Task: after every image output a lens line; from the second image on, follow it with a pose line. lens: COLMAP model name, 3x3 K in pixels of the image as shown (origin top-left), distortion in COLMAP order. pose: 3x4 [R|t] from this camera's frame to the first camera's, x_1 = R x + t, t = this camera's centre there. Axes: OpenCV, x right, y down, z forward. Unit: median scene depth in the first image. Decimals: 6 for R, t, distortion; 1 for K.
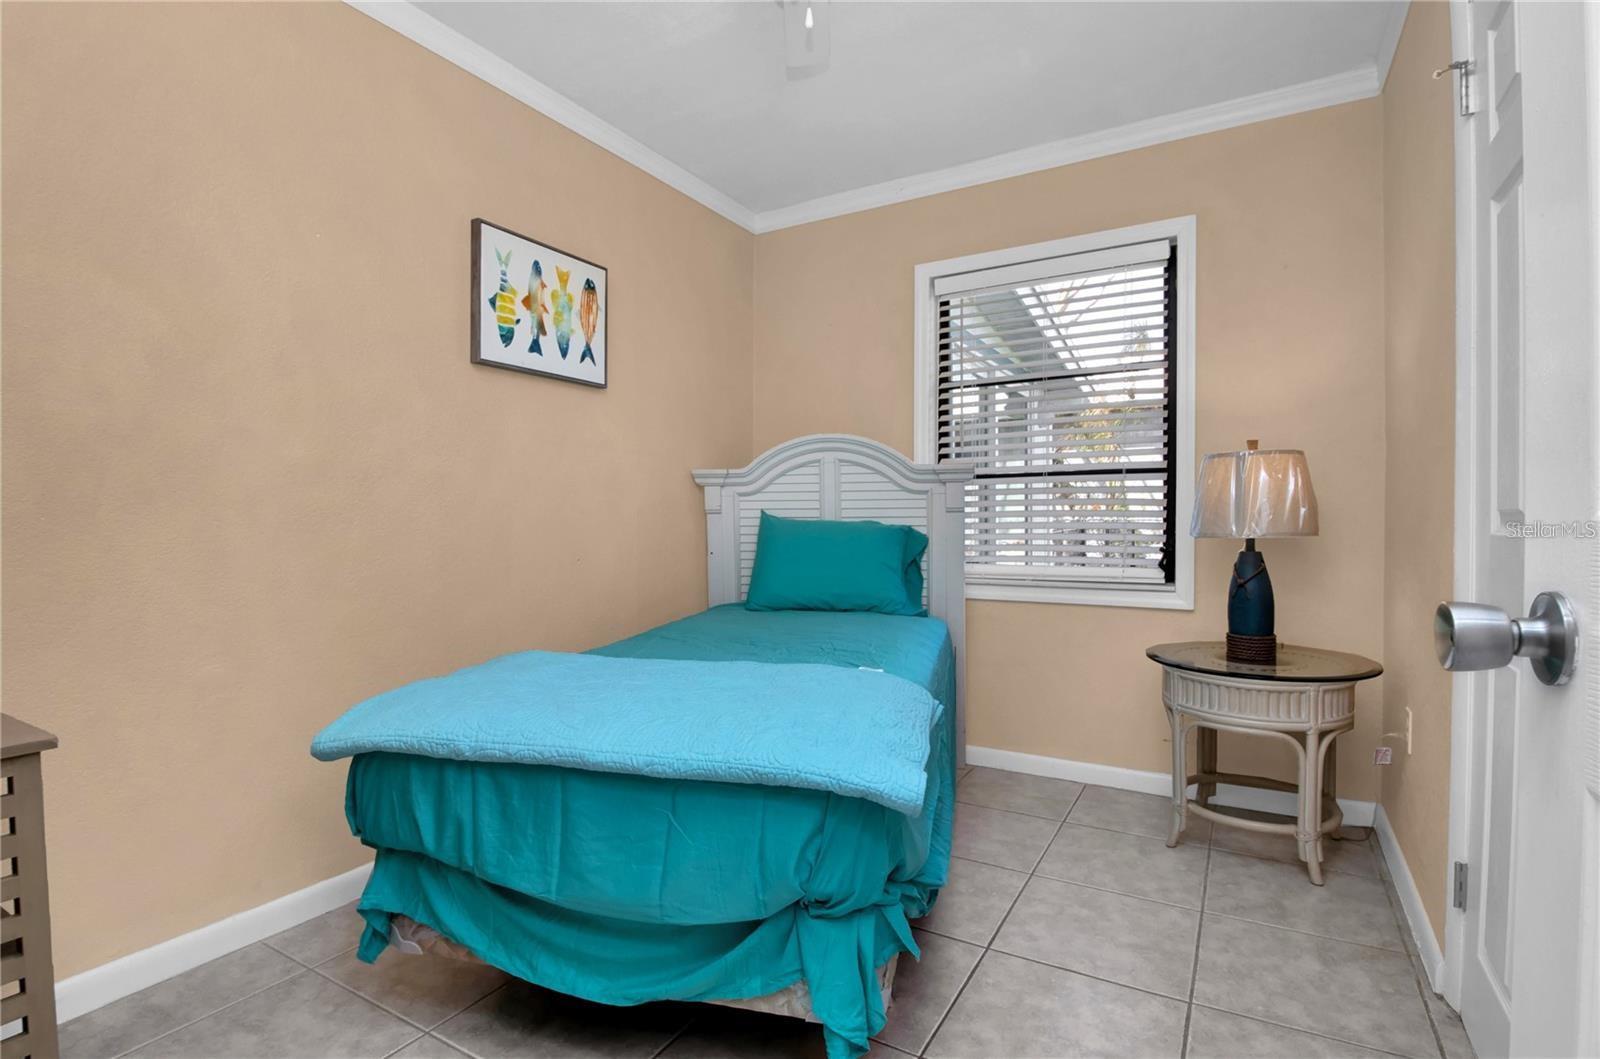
lens RADIAL K [[754.2, 0, 826.2], [0, 754.2, 501.1], [0, 0, 1]] dist [-0.022274, -0.000270]
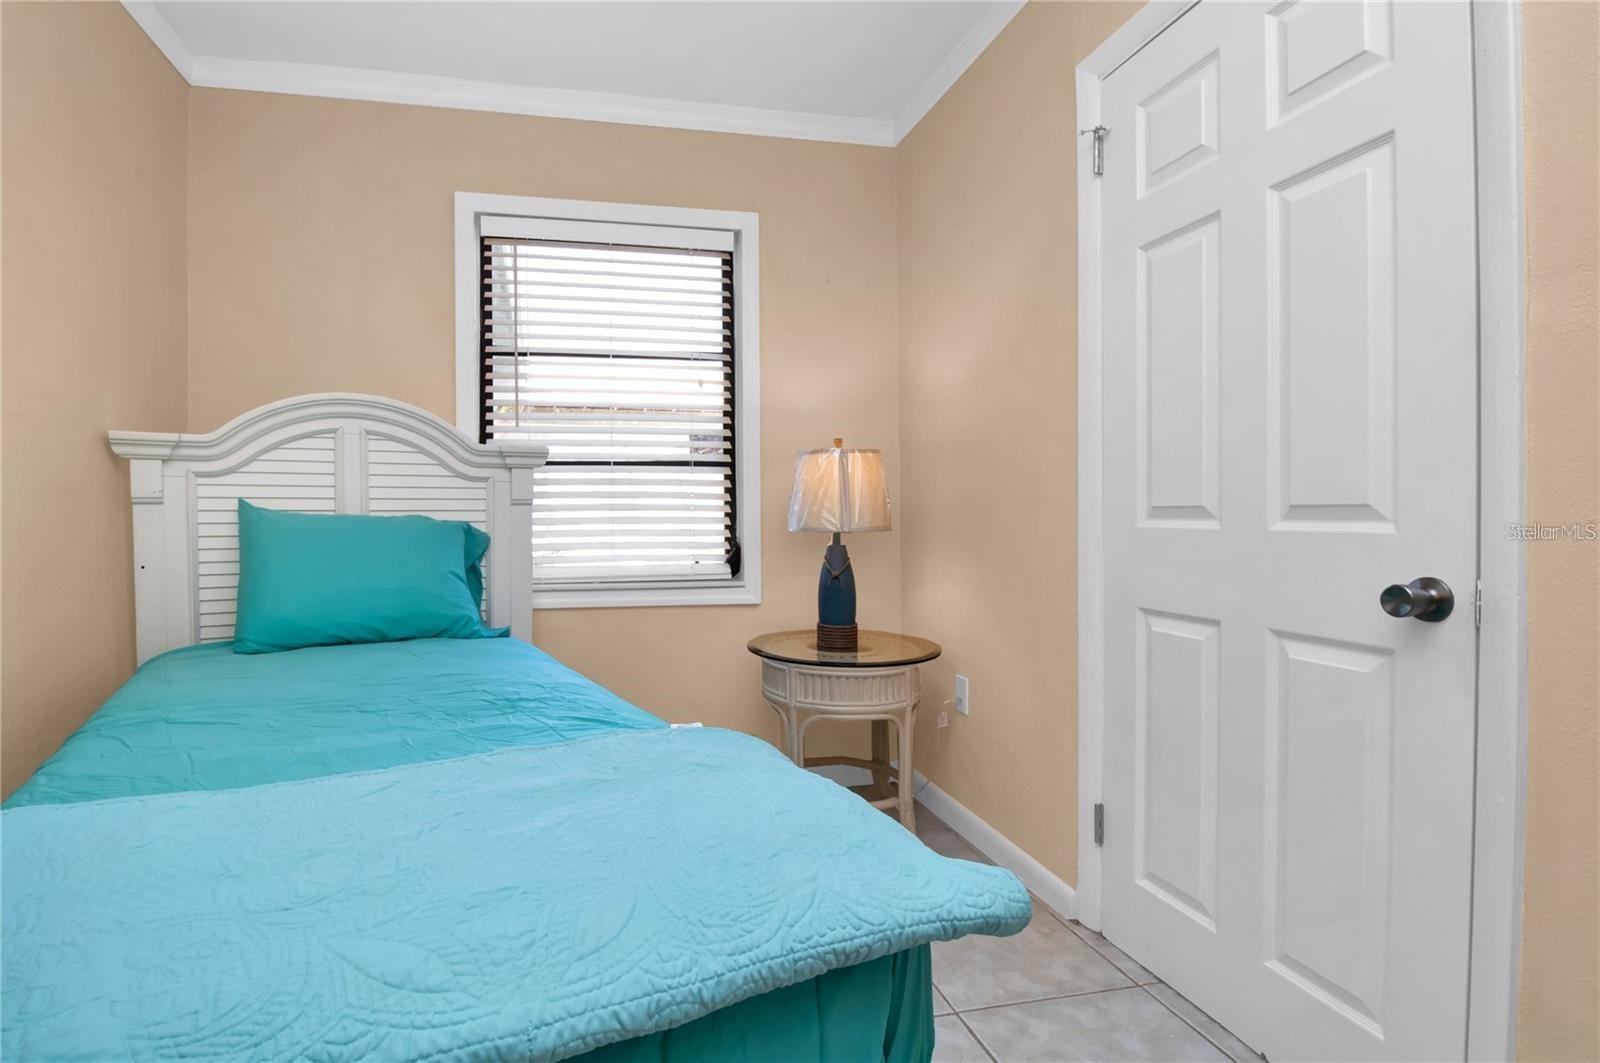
lens RADIAL K [[776.7, 0, 787.1], [0, 776.7, 499.8], [0, 0, 1]] dist [0.001450, -0.015895]
pose [[0.765578, 0.012825, 0.643215, -0.154095], [-0.018158, 0.999834, 0.001677, 0.002612], [-0.643087, -0.012964, 0.765684, 0.169785]]
